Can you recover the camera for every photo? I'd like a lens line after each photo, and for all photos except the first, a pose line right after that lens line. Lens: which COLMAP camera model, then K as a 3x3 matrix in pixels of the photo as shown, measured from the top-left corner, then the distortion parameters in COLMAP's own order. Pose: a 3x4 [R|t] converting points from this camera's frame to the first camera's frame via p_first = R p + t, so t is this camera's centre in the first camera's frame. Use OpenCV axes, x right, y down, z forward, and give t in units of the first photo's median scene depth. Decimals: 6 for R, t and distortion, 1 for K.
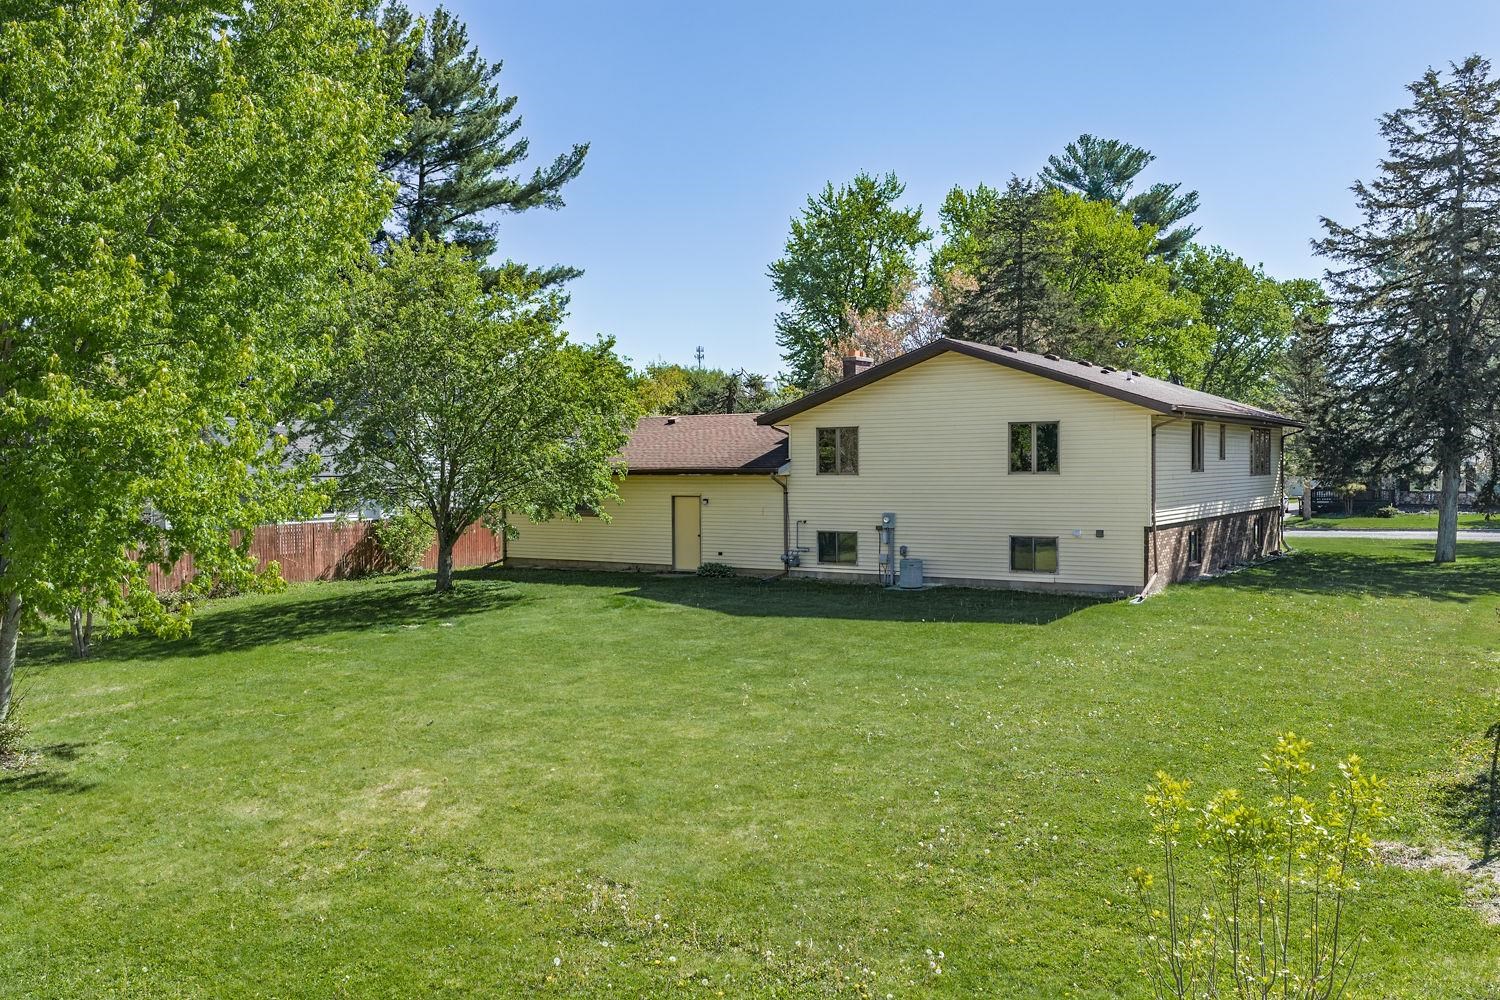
lens RADIAL K [[1253.5, 0, 745.9], [0, 1253.5, 500.3], [0, 0, 1]] dist [0.012910, -0.016571]
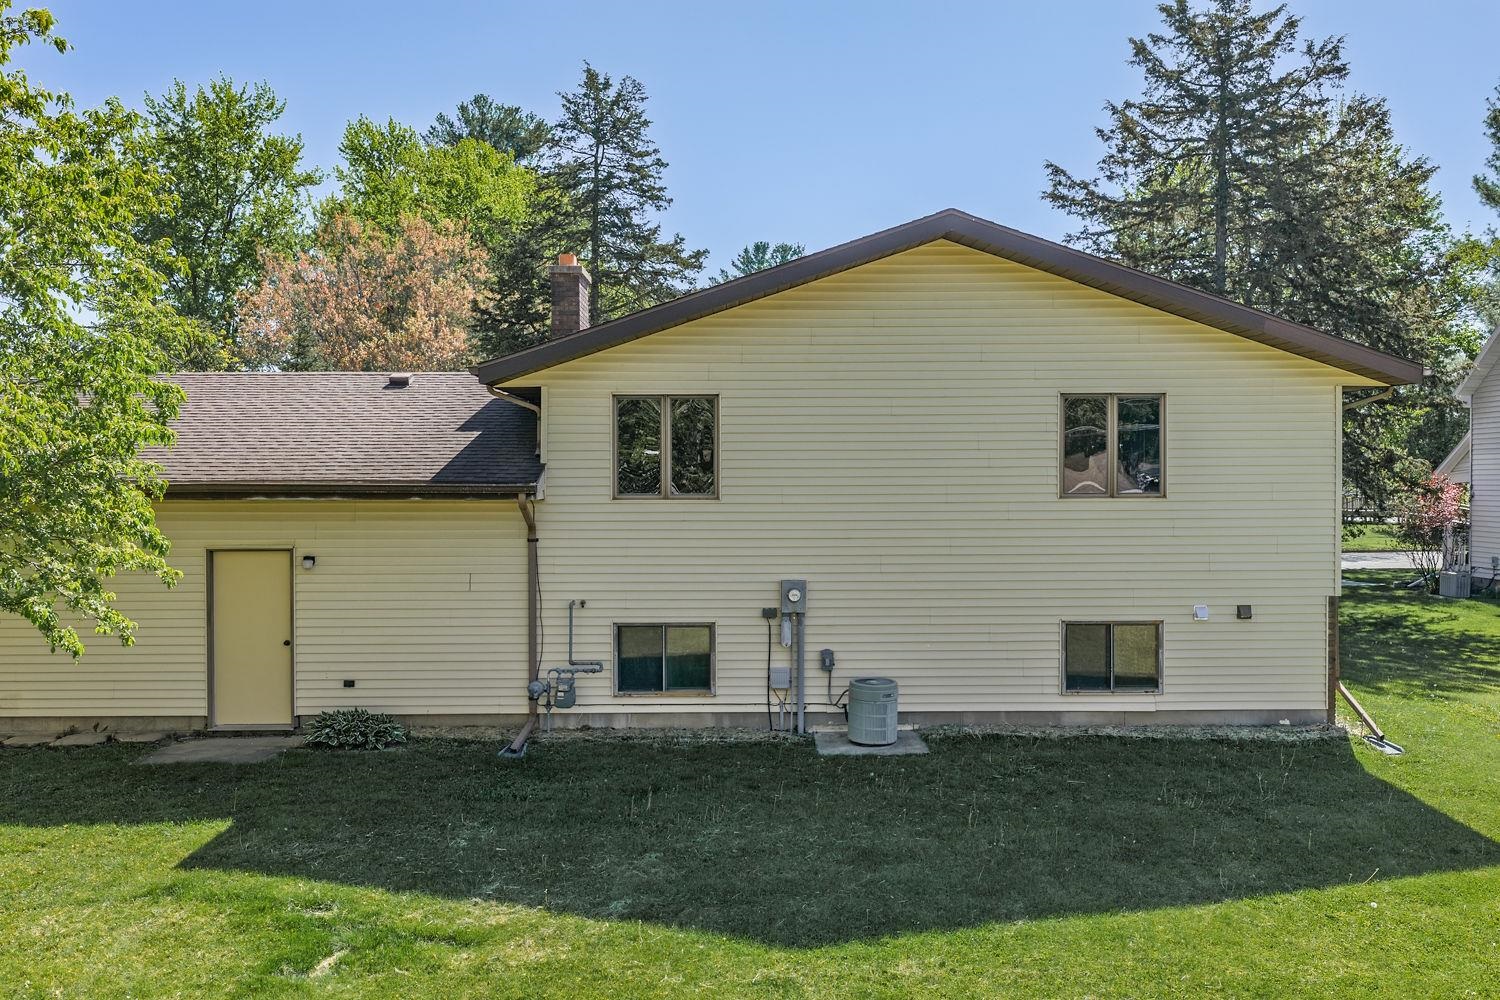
lens RADIAL K [[1253.5, 0, 757.2], [0, 1253.5, 490.7], [0, 0, 1]] dist [0.012910, -0.016571]
pose [[0.825726, 0.002584, 0.564066, -0.136545], [0.011554, 0.999702, -0.021494, -0.011413], [-0.563953, 0.024265, 0.825450, 0.529277]]
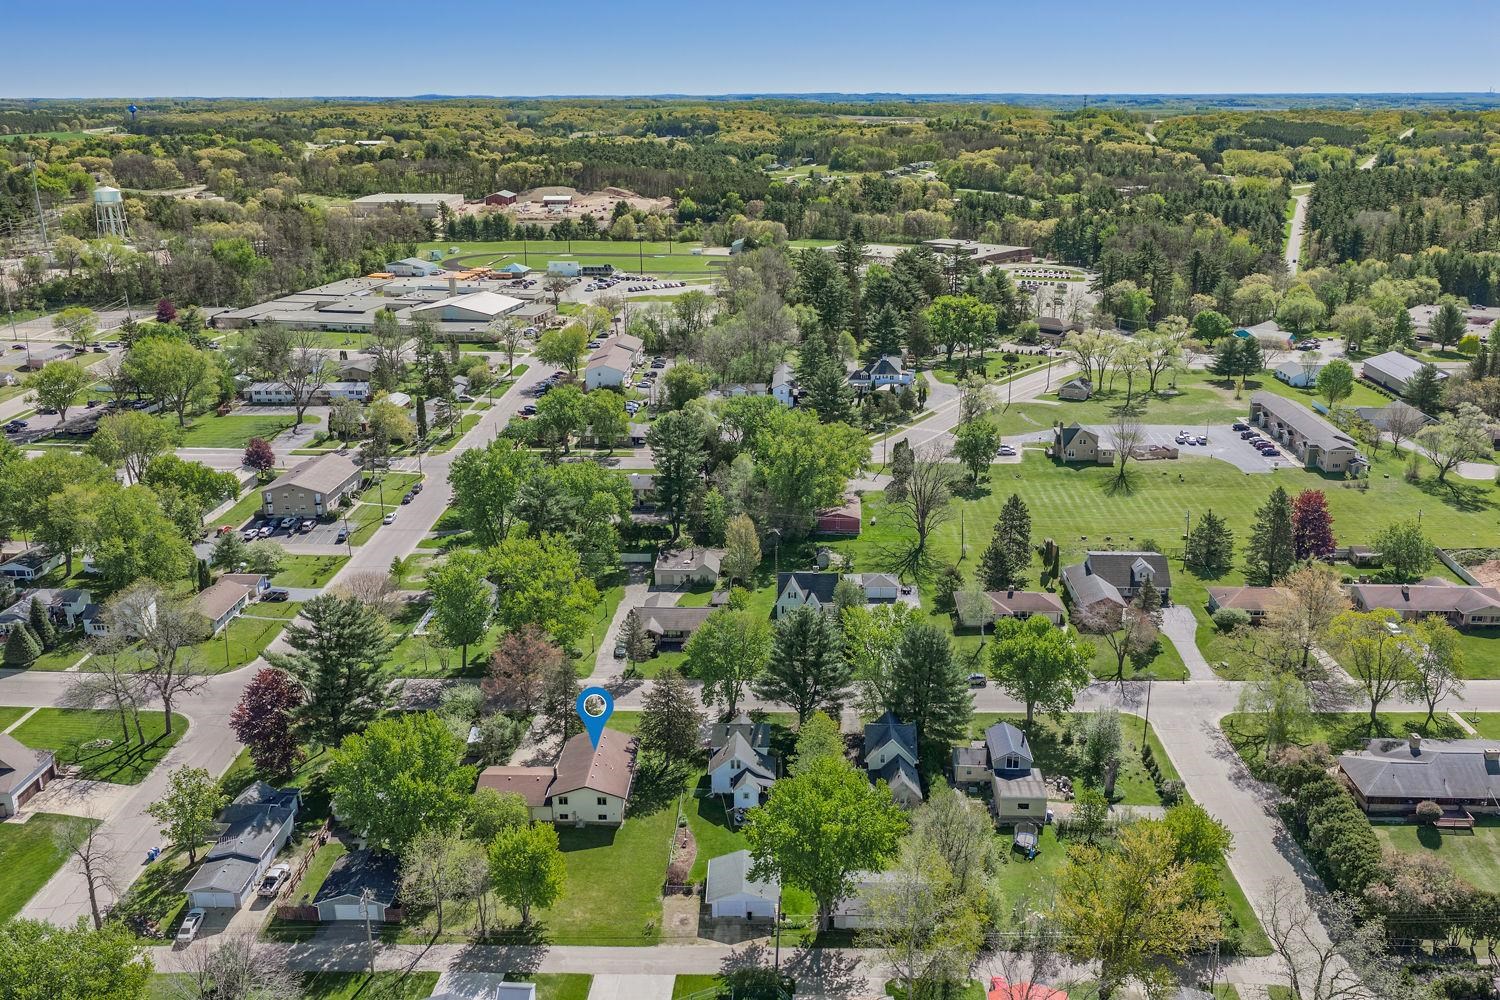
lens RADIAL K [[1253.5, 0, 751.7], [0, 1253.5, 500.4], [0, 0, 1]] dist [0.012910, -0.016571]
pose [[0.848257, -0.173171, 0.500471, -1.462647], [0.009393, 0.949798, 0.312723, -2.514322], [-0.529501, -0.260569, 0.807300, -2.921278]]
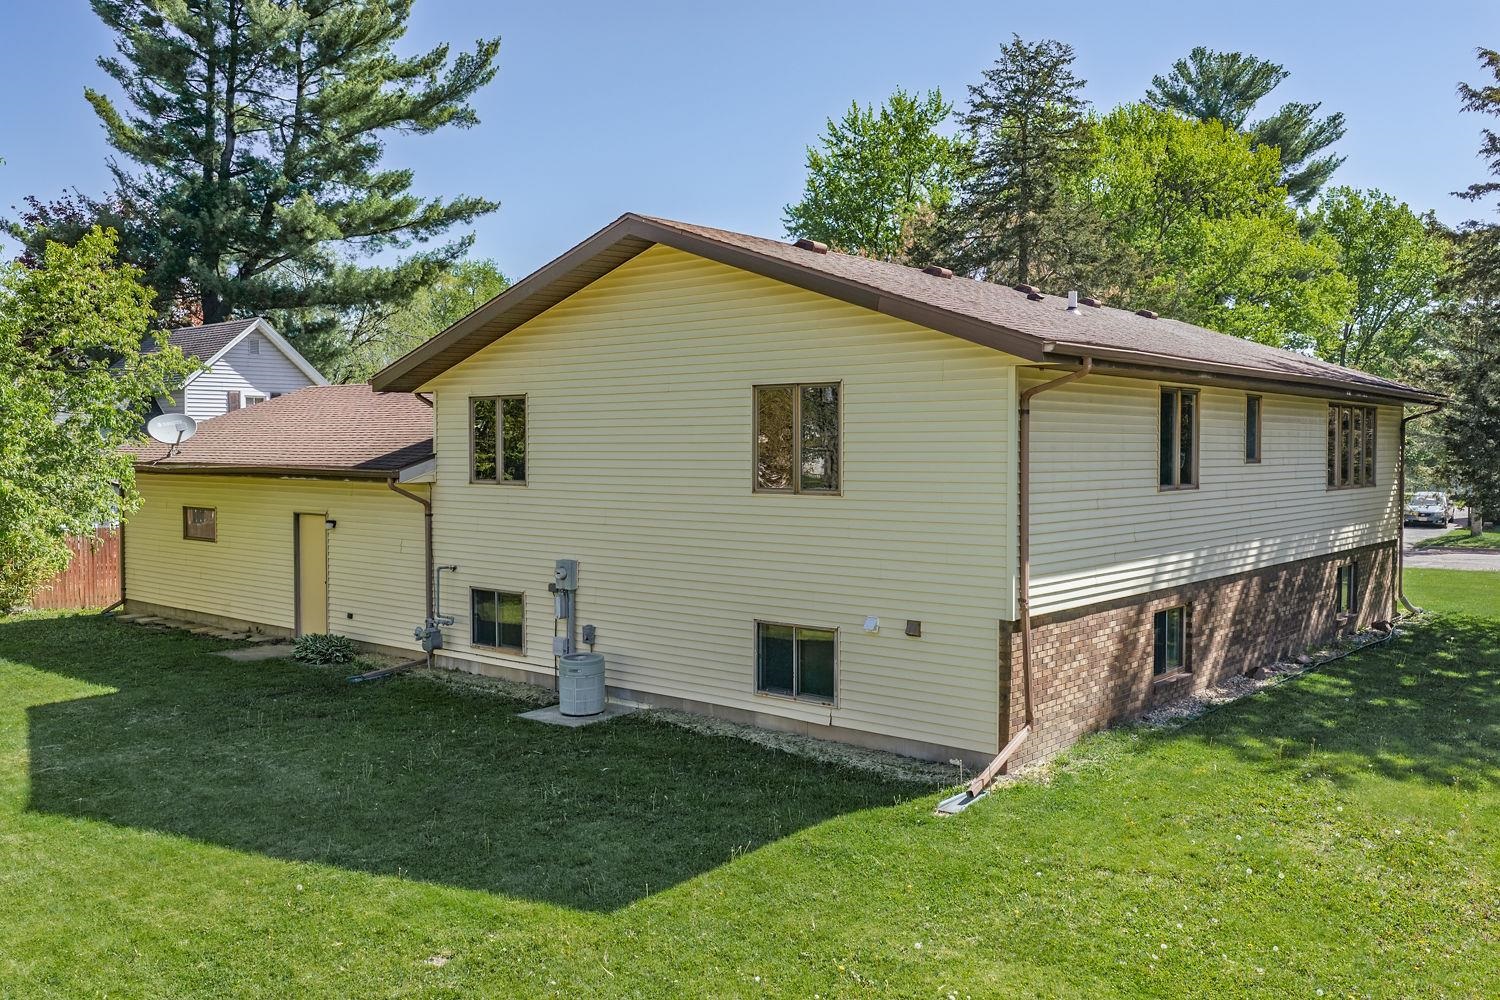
lens RADIAL K [[1253.5, 0, 745.2], [0, 1253.5, 477.1], [0, 0, 1]] dist [0.012910, -0.016571]
pose [[0.992491, 0.012356, -0.121692, 0.213152], [-0.012832, 0.999913, -0.003130, -0.020210], [0.121643, 0.004668, 0.992563, 0.418848]]
